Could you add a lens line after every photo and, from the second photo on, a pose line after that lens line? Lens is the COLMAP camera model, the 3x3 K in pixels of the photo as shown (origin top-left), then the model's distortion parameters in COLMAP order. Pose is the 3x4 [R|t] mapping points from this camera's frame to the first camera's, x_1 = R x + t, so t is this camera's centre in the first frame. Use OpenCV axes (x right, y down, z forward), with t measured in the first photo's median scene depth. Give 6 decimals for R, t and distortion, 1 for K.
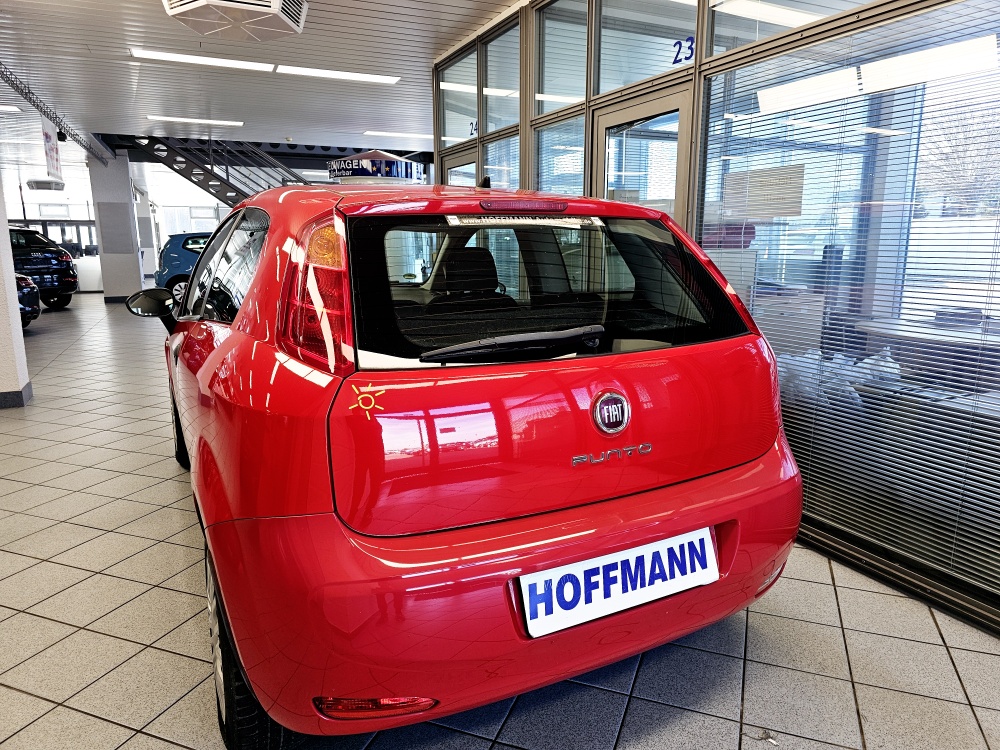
lens RADIAL K [[673.3, 0, 507.4], [0, 673.3, 374.5], [0, 0, 1]] dist [0.056991, -0.054435]
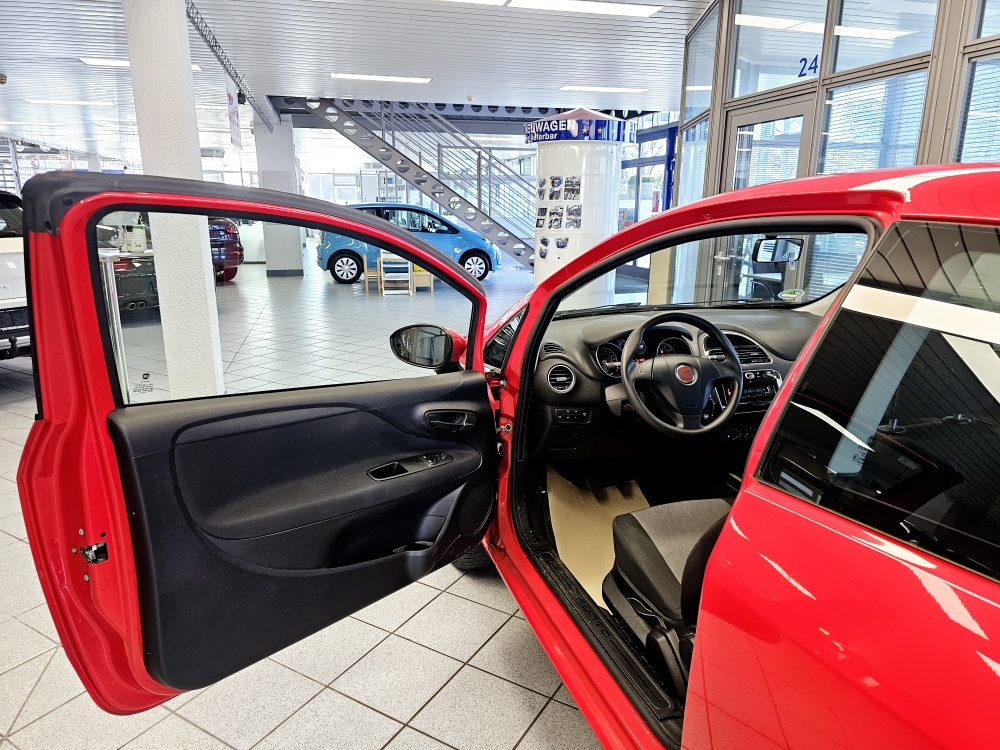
lens RADIAL K [[673.3, 0, 504.5], [0, 673.3, 380.6], [0, 0, 1]] dist [0.056991, -0.054435]
pose [[0.985346, 0.049663, -0.163180, -0.137568], [-0.040460, 0.997423, 0.059246, -0.041777], [0.165702, -0.051775, 0.984816, 0.143931]]
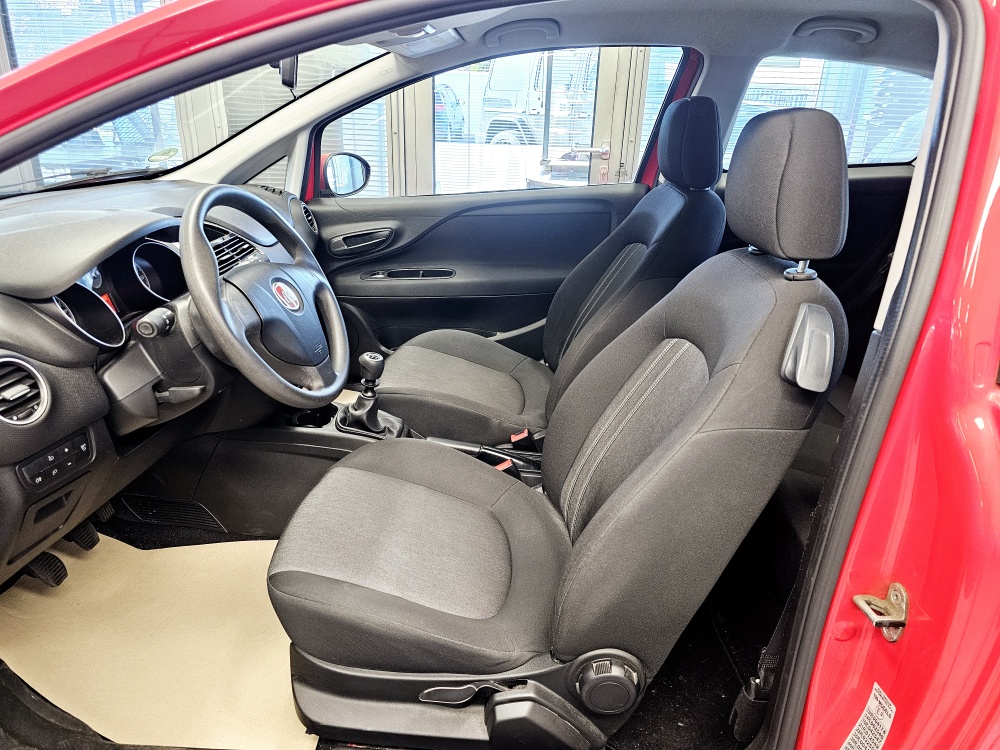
lens RADIAL K [[673.3, 0, 497.3], [0, 673.3, 357.0], [0, 0, 1]] dist [0.056991, -0.054435]
pose [[0.498583, -0.296912, 0.814407, -0.196954], [0.137503, 0.954704, 0.263881, -0.049531], [-0.855867, -0.019583, 0.516825, 0.267658]]
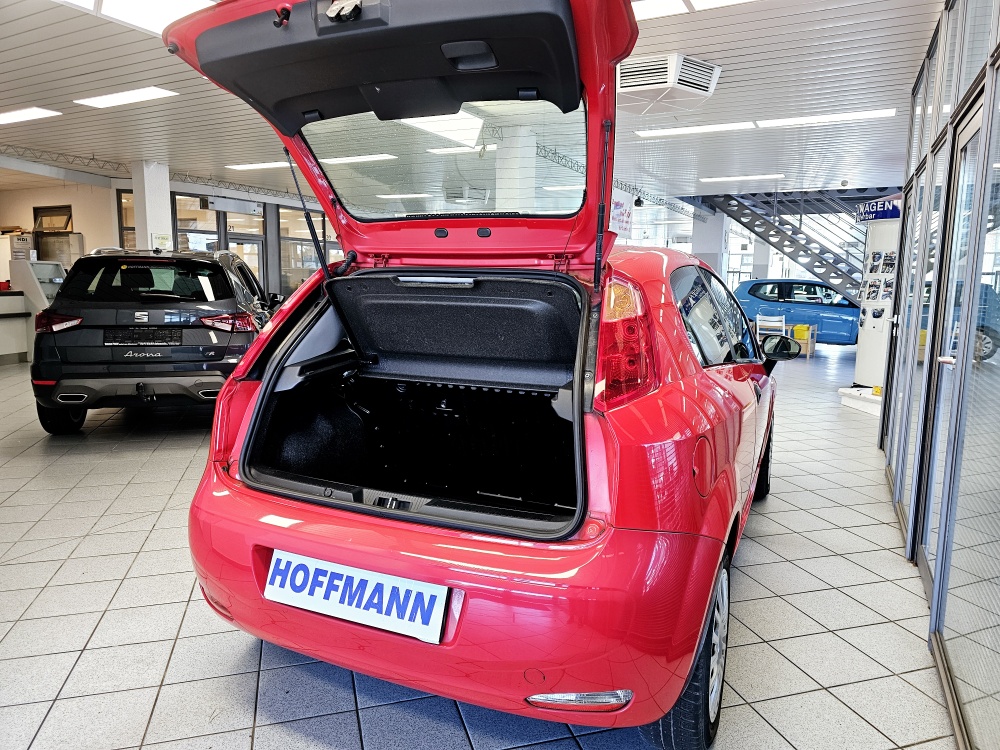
lens RADIAL K [[673.3, 0, 509.1], [0, 673.3, 368.3], [0, 0, 1]] dist [0.056991, -0.054435]
pose [[0.616787, 0.118583, -0.778146, 0.195939], [-0.175501, 0.984419, 0.010909, -0.020424], [0.767315, 0.129837, 0.627988, 0.076253]]
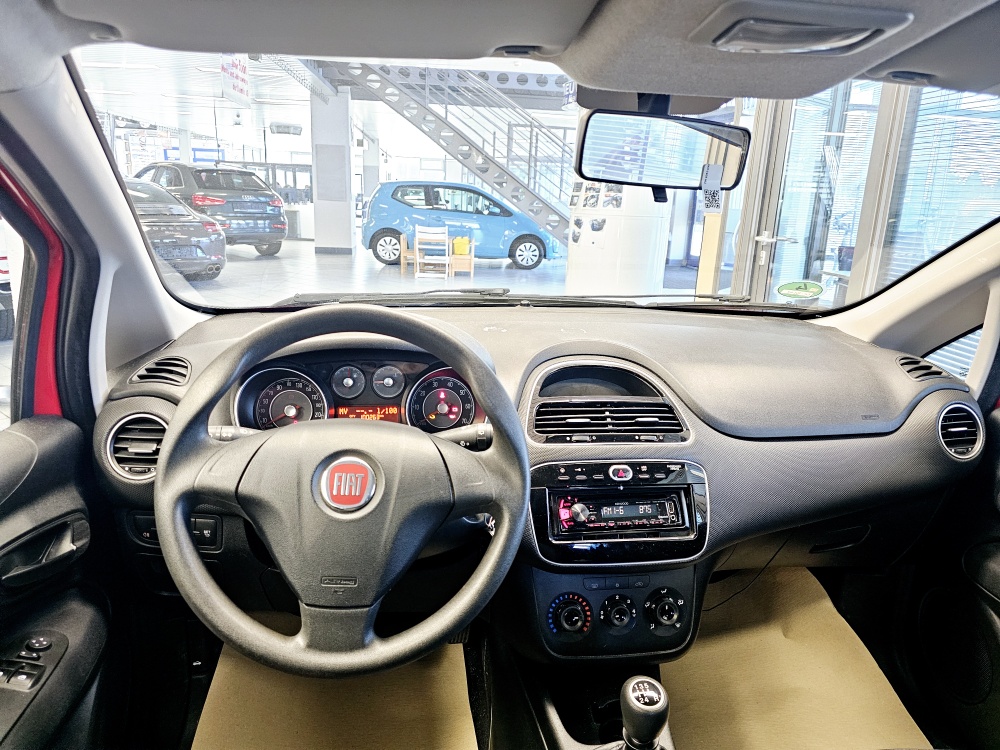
lens RADIAL K [[673.3, 0, 489.6], [0, 673.3, 364.8], [0, 0, 1]] dist [0.056991, -0.054435]
pose [[0.941751, 0.119138, -0.314503, -0.080207], [-0.105629, 0.992611, 0.059718, -0.052350], [0.319294, -0.023019, 0.947376, 0.294996]]
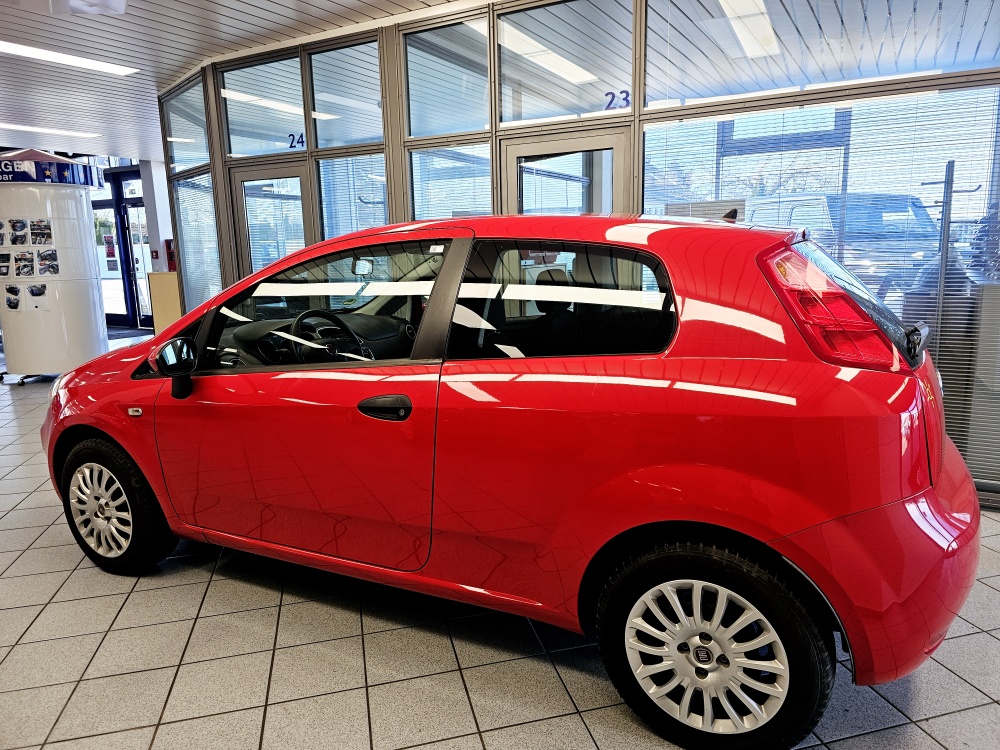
lens RADIAL K [[673.3, 0, 509.2], [0, 673.3, 365.6], [0, 0, 1]] dist [0.056991, -0.054435]
pose [[0.814519, -0.118034, 0.568003, -0.229089], [0.134355, 0.990845, 0.013238, -0.019019], [-0.564365, 0.065532, 0.822920, 0.054385]]
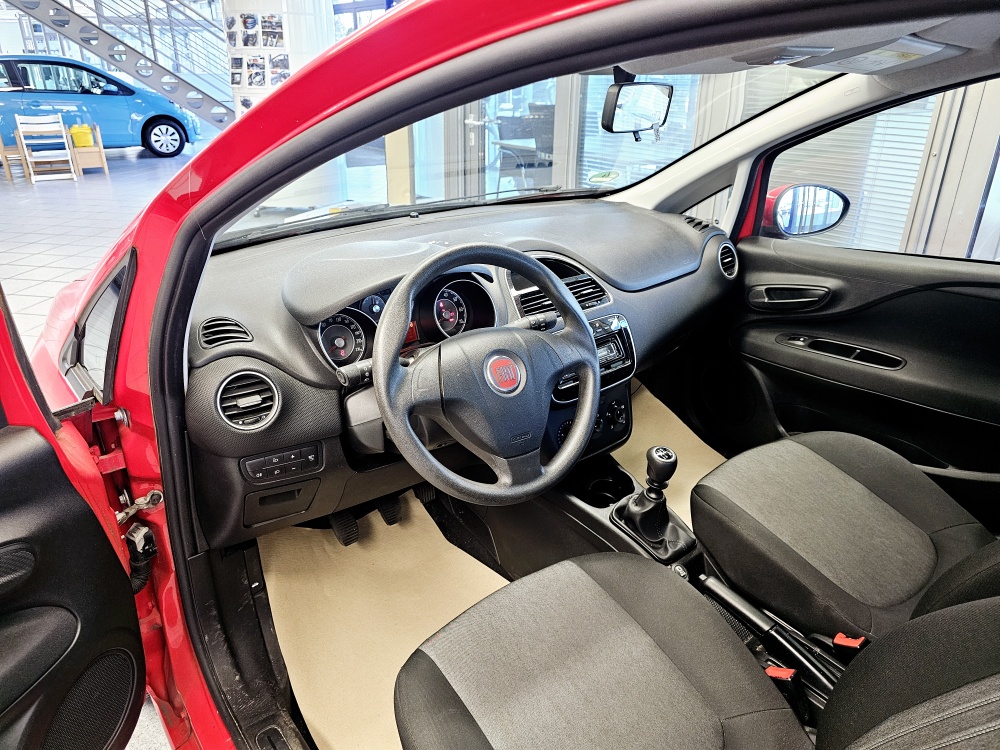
lens RADIAL K [[673.3, 0, 495.5], [0, 673.3, 360.0], [0, 0, 1]] dist [0.056991, -0.054435]
pose [[0.980227, -0.072223, 0.184223, -0.136728], [0.031746, 0.976349, 0.213856, -0.057852], [-0.195311, -0.203779, 0.959337, 0.260912]]
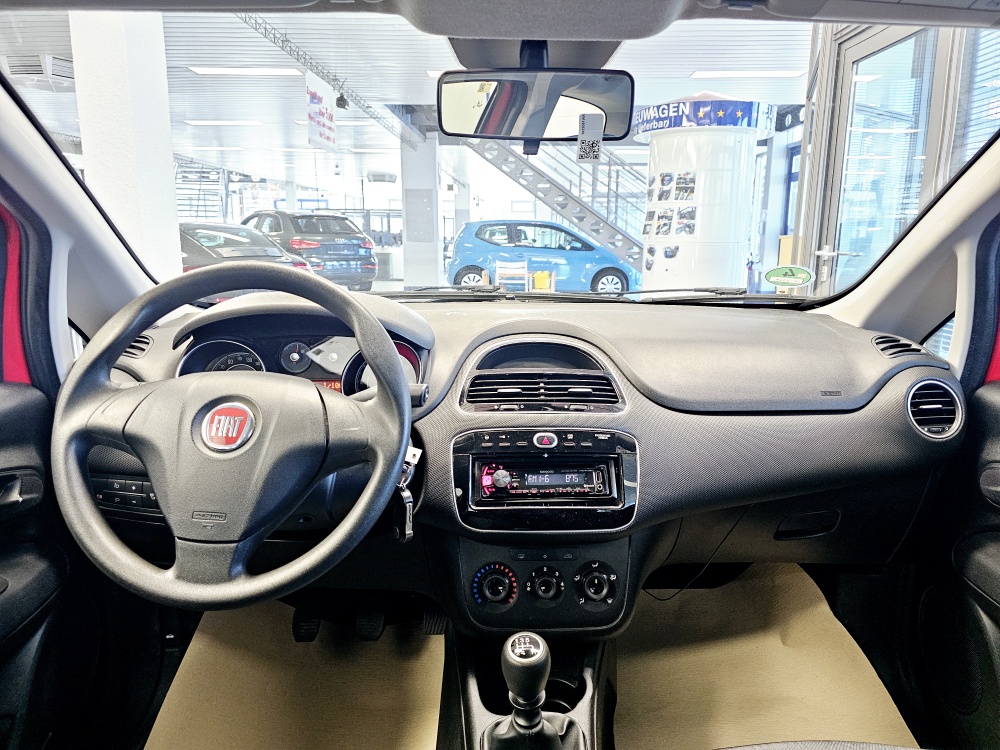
lens RADIAL K [[673.3, 0, 506.3], [0, 673.3, 361.7], [0, 0, 1]] dist [0.056991, -0.054435]
pose [[0.898642, 0.091552, -0.429023, -0.055500], [-0.097170, 0.995228, 0.008842, -0.044490], [0.427785, 0.033742, 0.903250, 0.303165]]
